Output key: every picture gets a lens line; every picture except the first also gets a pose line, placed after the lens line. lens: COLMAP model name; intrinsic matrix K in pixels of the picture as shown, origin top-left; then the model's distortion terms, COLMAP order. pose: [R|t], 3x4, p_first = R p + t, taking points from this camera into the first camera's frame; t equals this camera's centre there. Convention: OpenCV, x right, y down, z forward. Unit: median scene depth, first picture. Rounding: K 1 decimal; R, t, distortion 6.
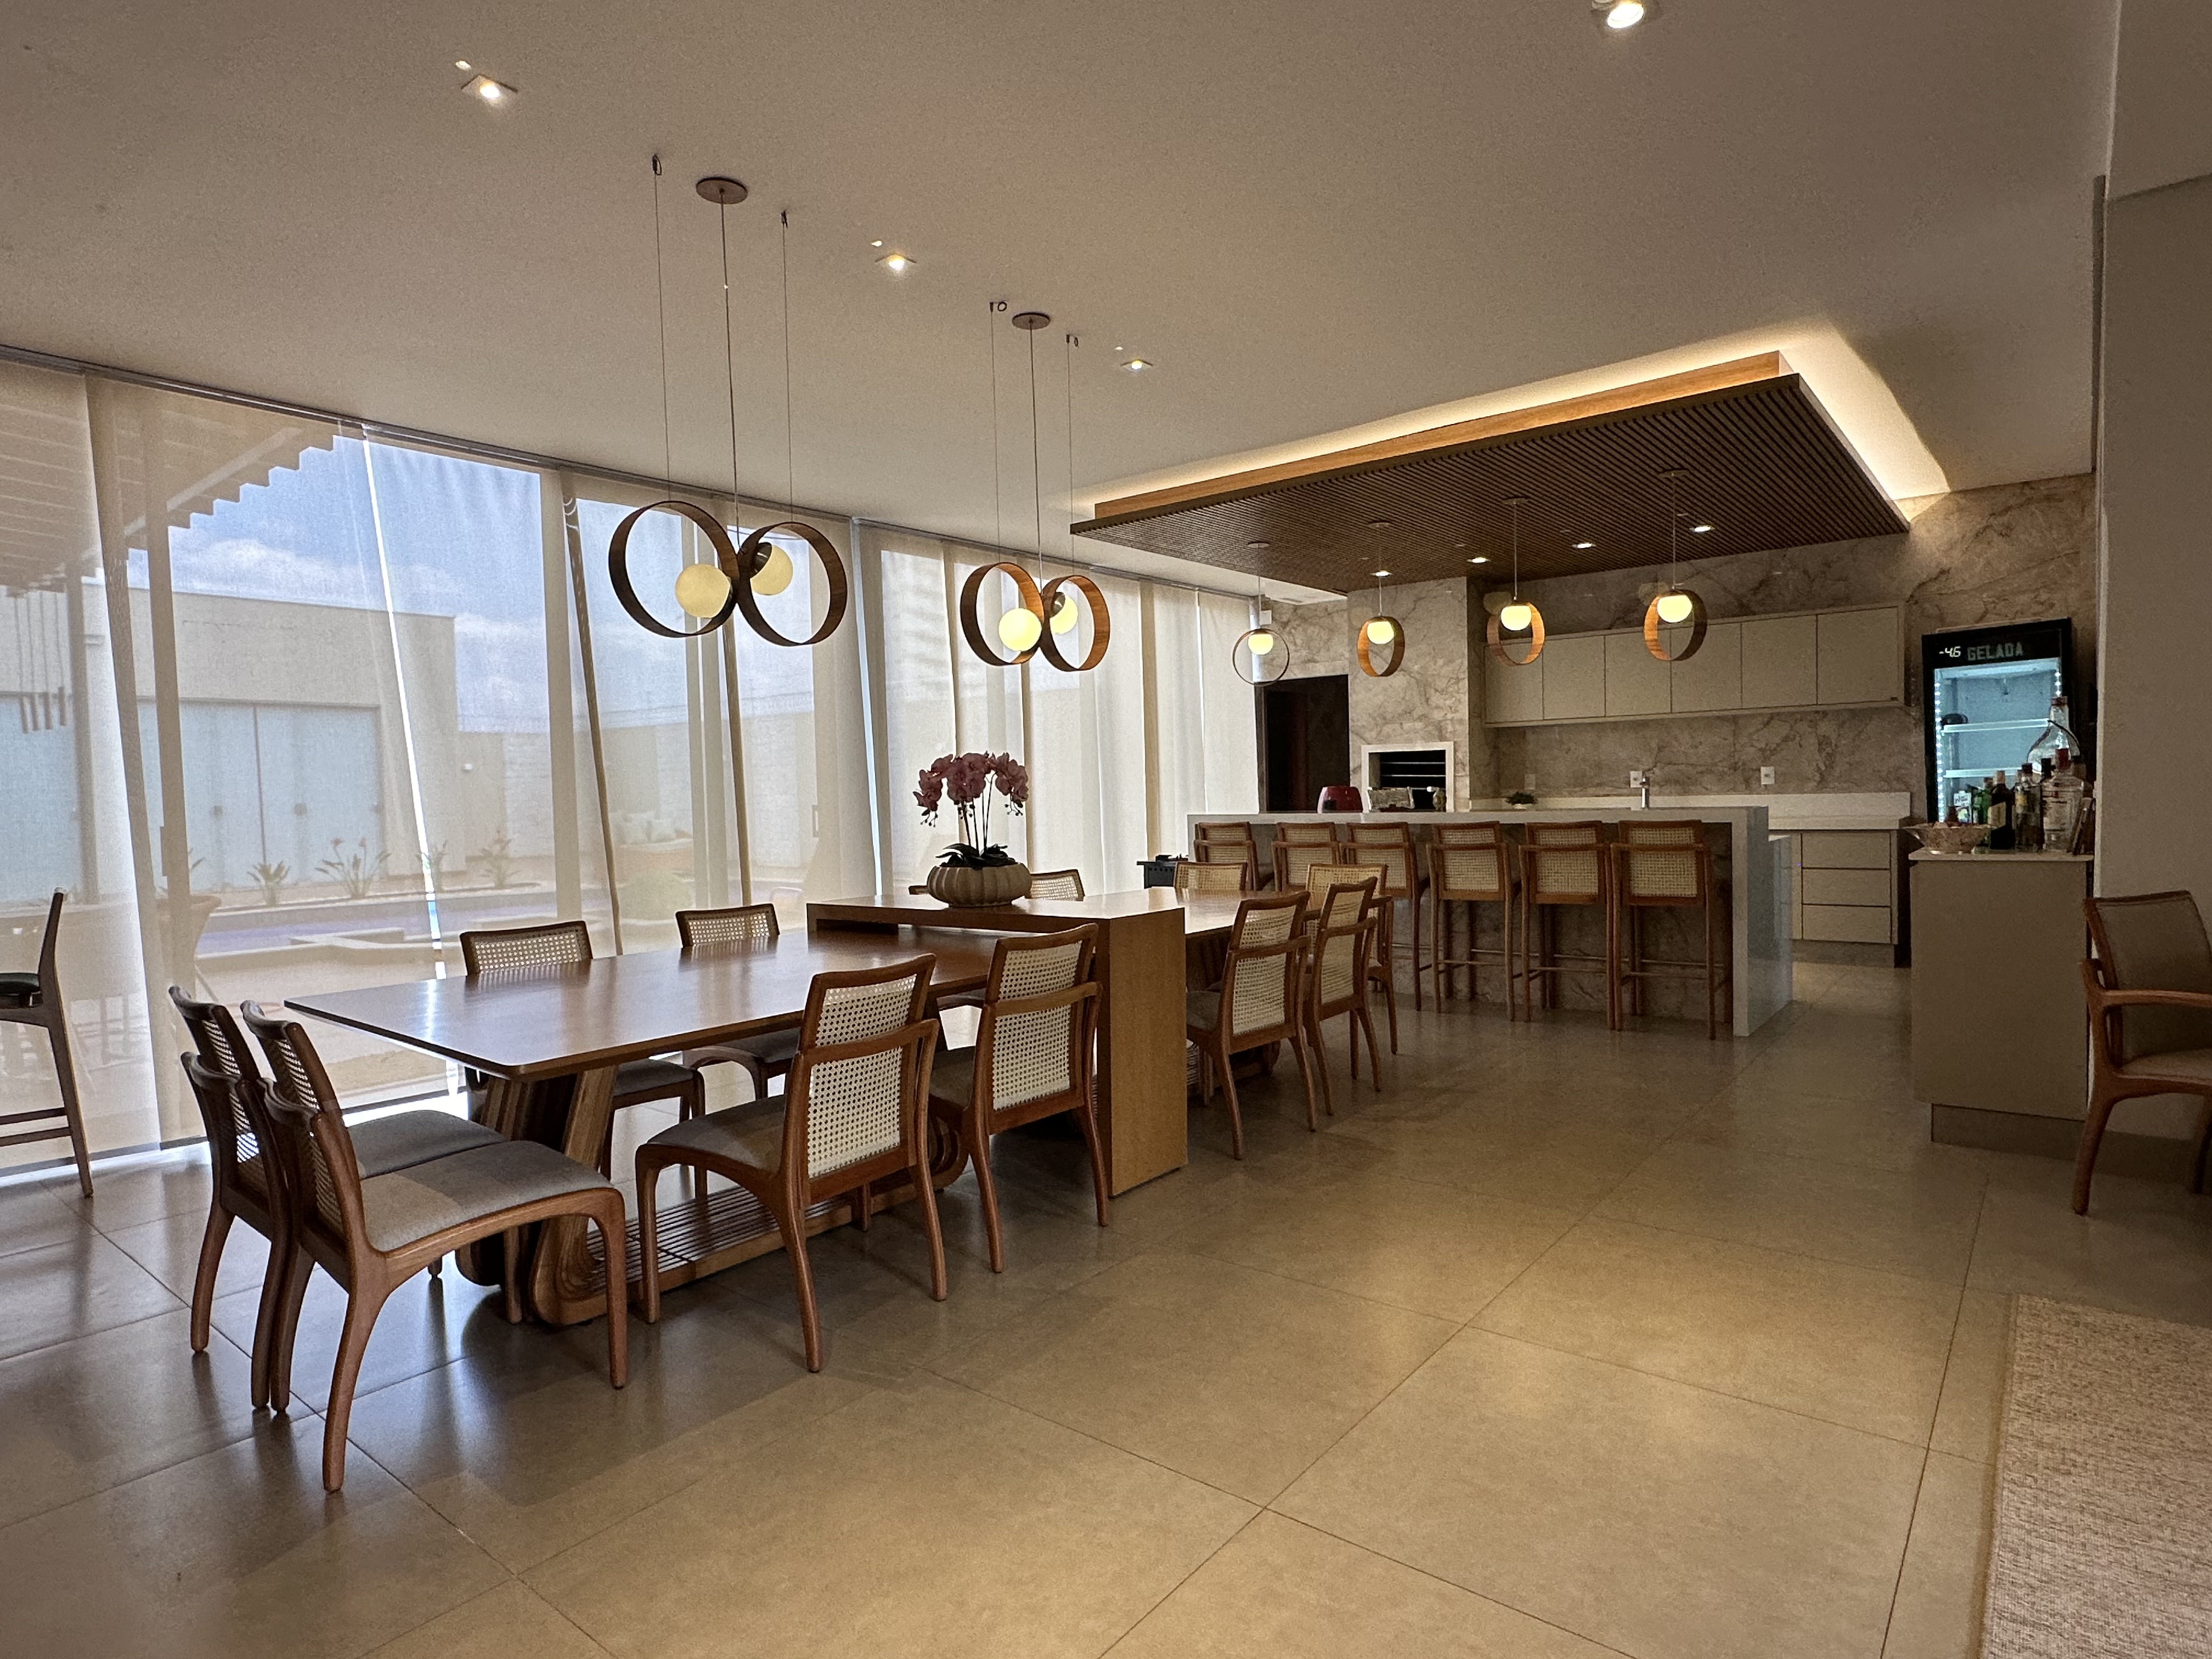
lens RADIAL K [[1208.6, 0, 1106.0], [0, 1208.6, 829.5], [0, 0, 1]] dist [0.001639, 0.000284]
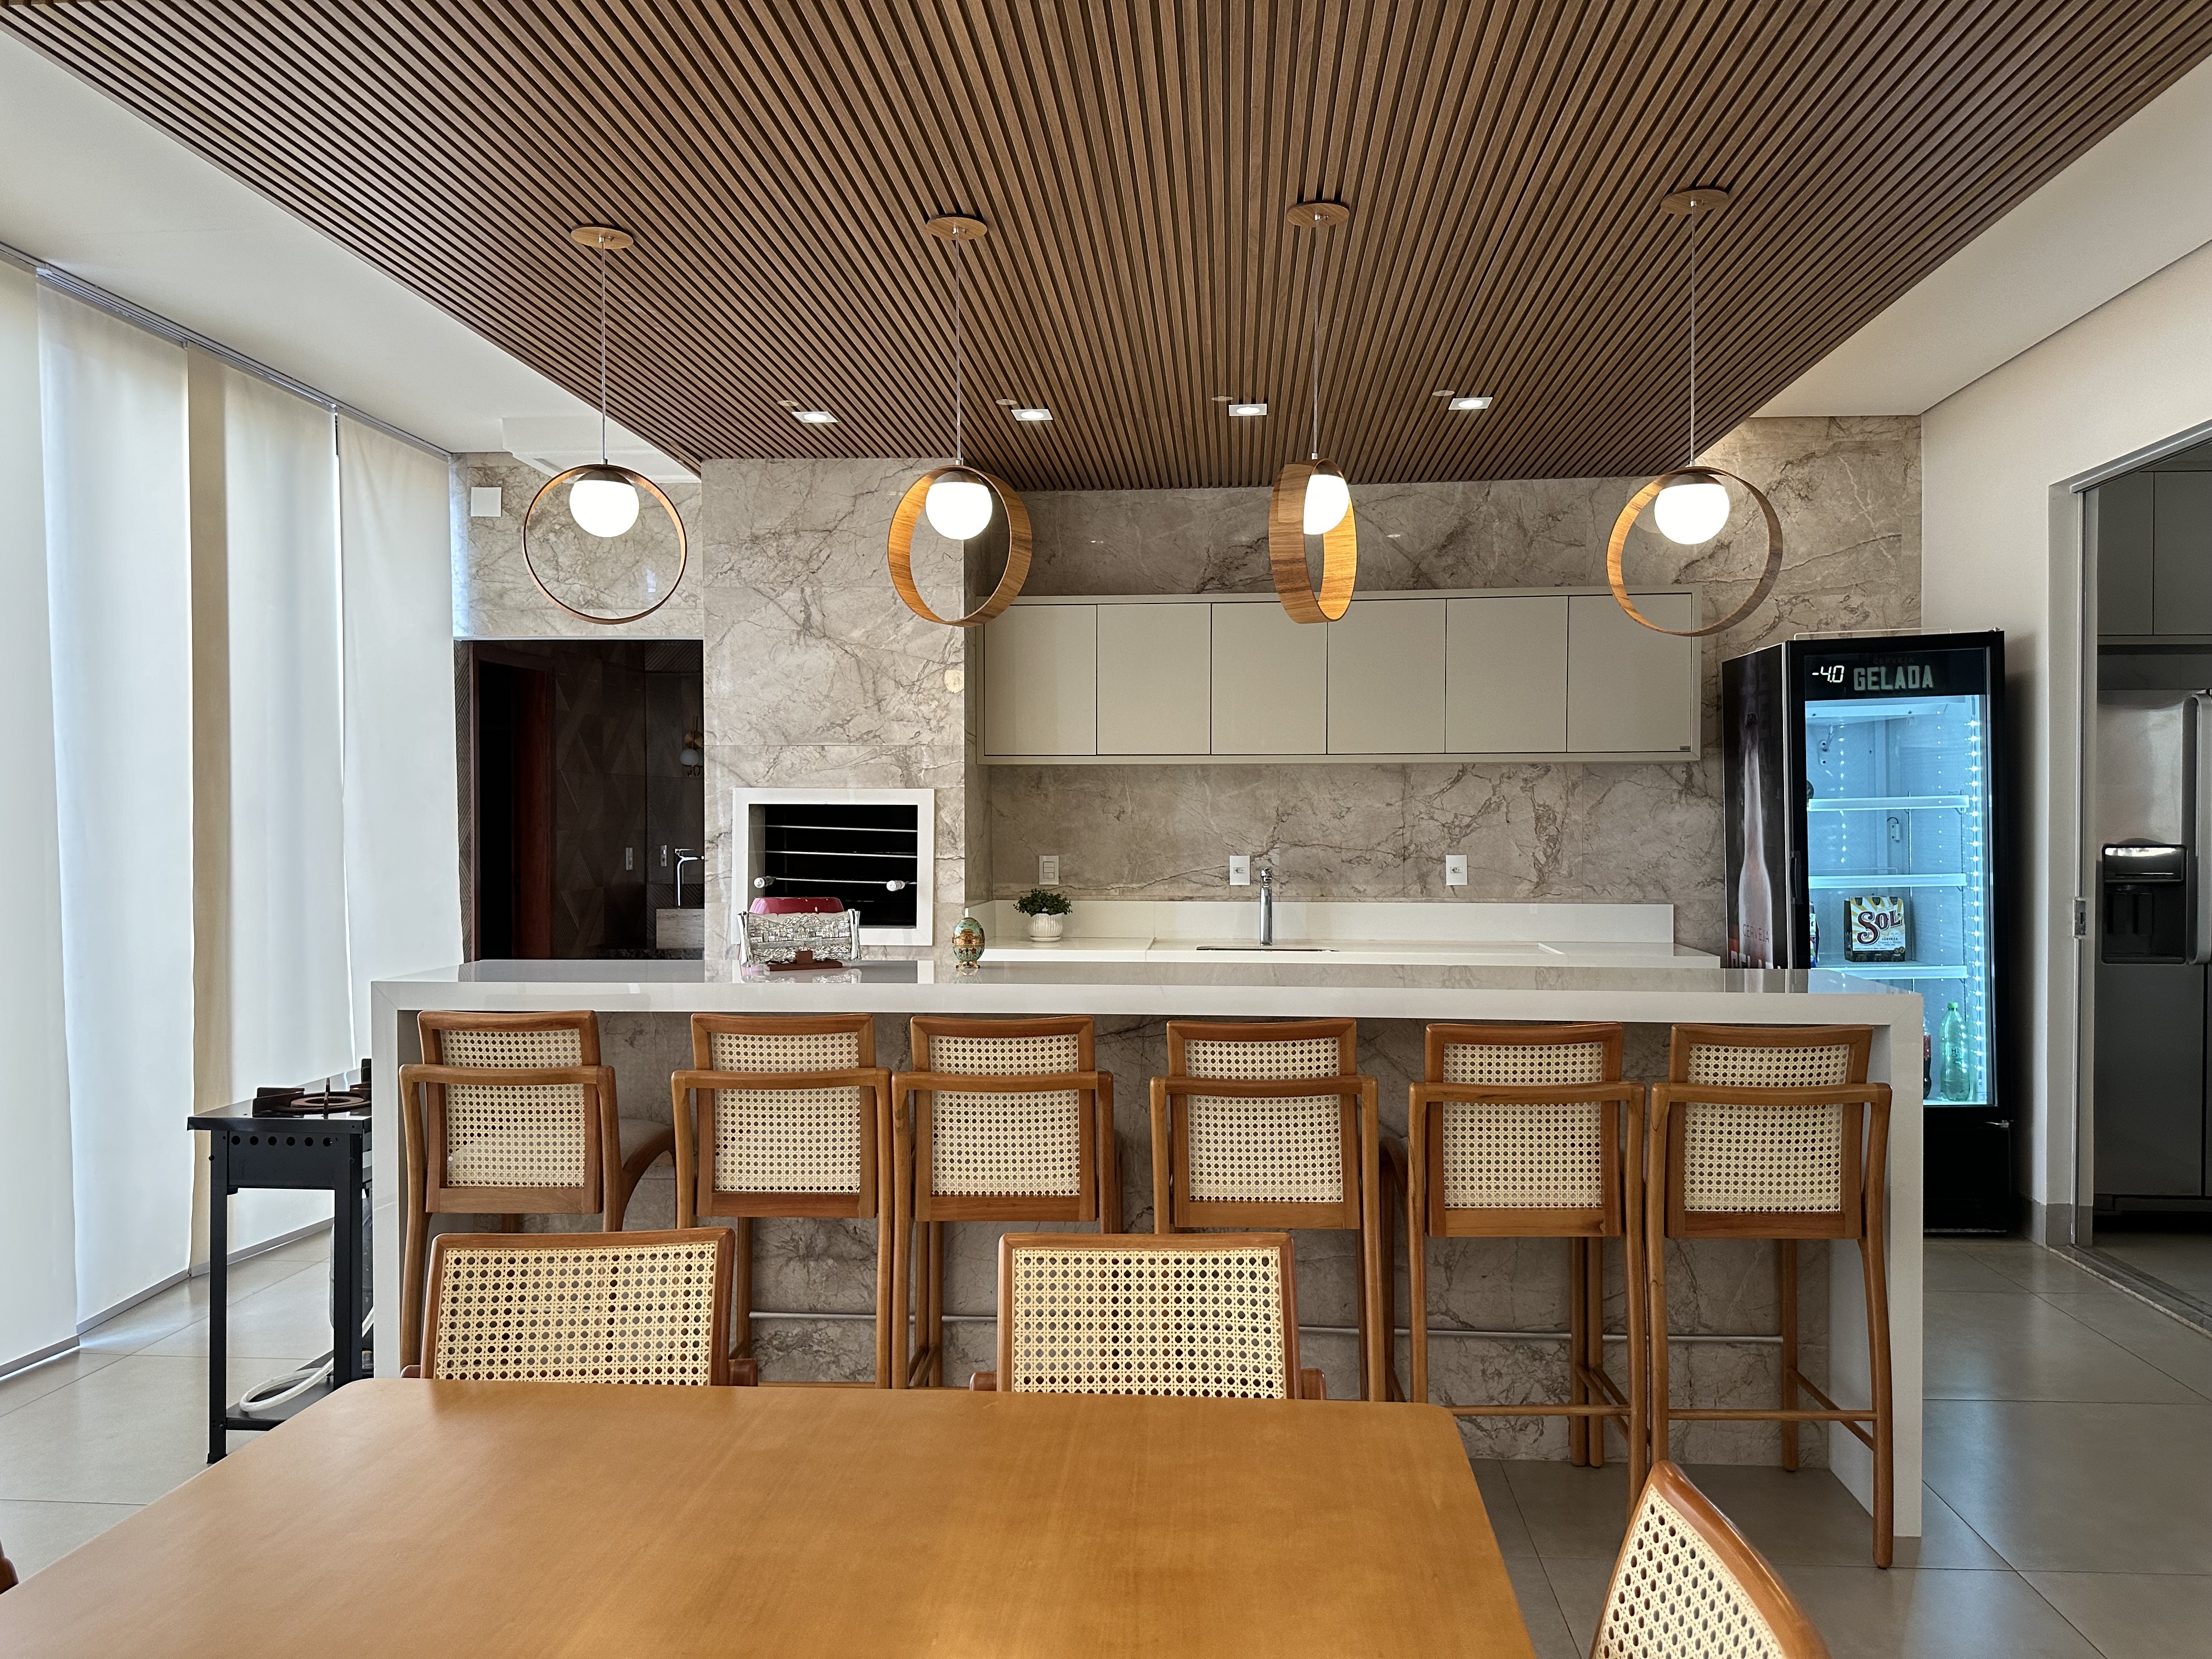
lens RADIAL K [[1539.3, 0, 1101.1], [0, 1539.3, 837.9], [0, 0, 1]] dist [0.115793, -0.196424]
pose [[0.829128, 0.019723, 0.558710, -0.007979], [-0.002842, 0.999513, -0.031067, -0.035987], [-0.559051, 0.024171, 0.828781, 0.471974]]
